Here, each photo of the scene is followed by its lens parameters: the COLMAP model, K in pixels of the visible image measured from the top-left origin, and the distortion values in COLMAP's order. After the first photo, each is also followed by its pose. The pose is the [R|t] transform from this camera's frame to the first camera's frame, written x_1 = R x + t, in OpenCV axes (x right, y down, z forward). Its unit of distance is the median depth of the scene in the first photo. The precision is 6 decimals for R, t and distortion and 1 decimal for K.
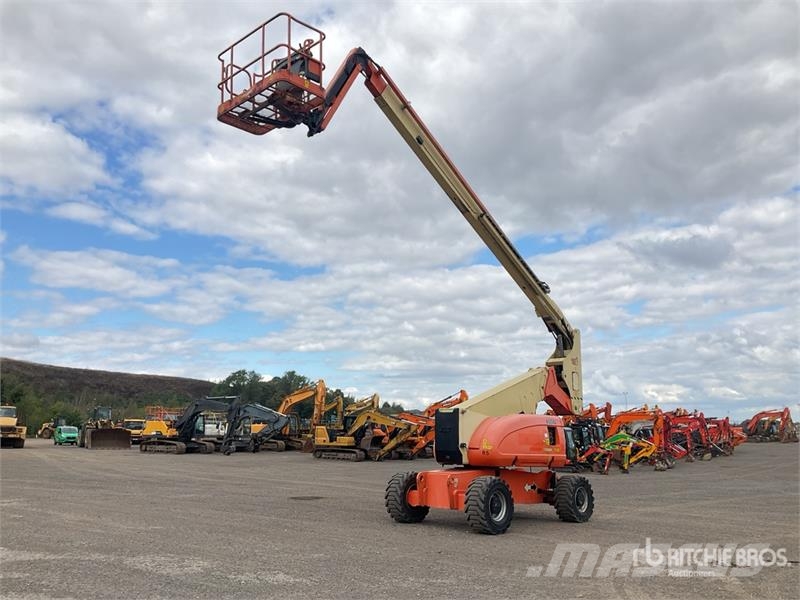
lens RADIAL K [[639.0, 0, 400.9], [0, 639.0, 309.2], [0, 0, 1]] dist [0.044224, -0.009168]
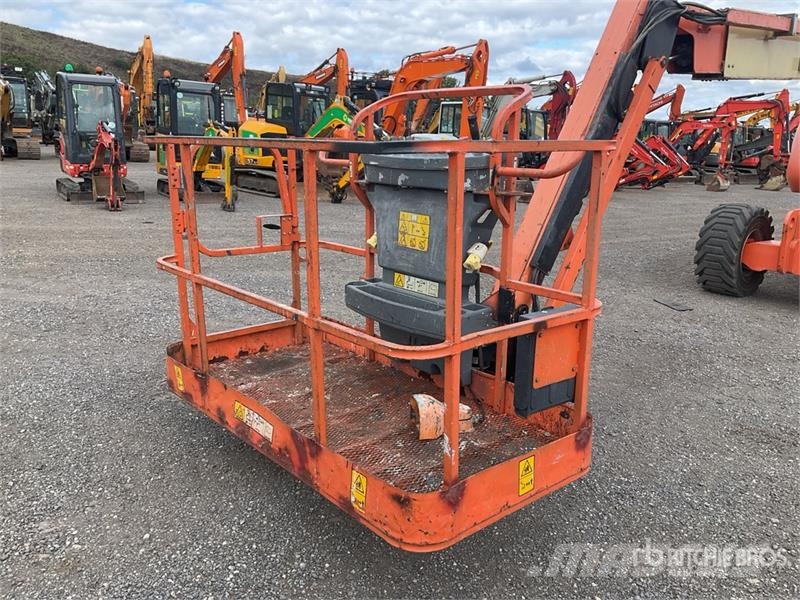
lens RADIAL K [[639.0, 0, 400.9], [0, 639.0, 309.2], [0, 0, 1]] dist [0.044224, -0.009168]
pose [[0.992601, 0.058992, -0.106128, -0.070248], [-0.006498, 0.898601, 0.438719, 0.036142], [0.121248, -0.434783, 0.892335, 0.161749]]
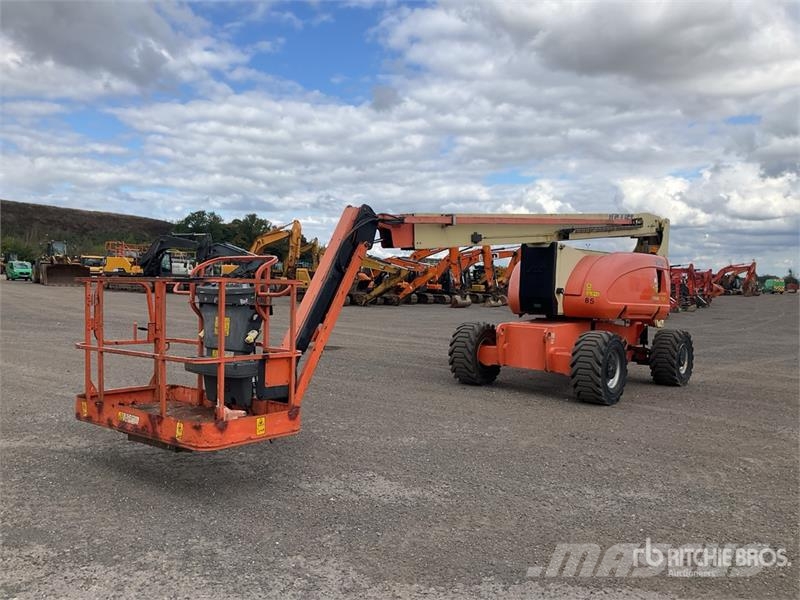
lens RADIAL K [[612.9, 0, 399.4], [0, 612.9, 287.2], [0, 0, 1]] dist [0.001253, -0.002865]
pose [[0.996097, 0.025523, 0.084492, -0.051479], [-0.041903, 0.979267, 0.198192, 0.024649], [-0.077682, -0.200959, 0.976515, 0.103755]]
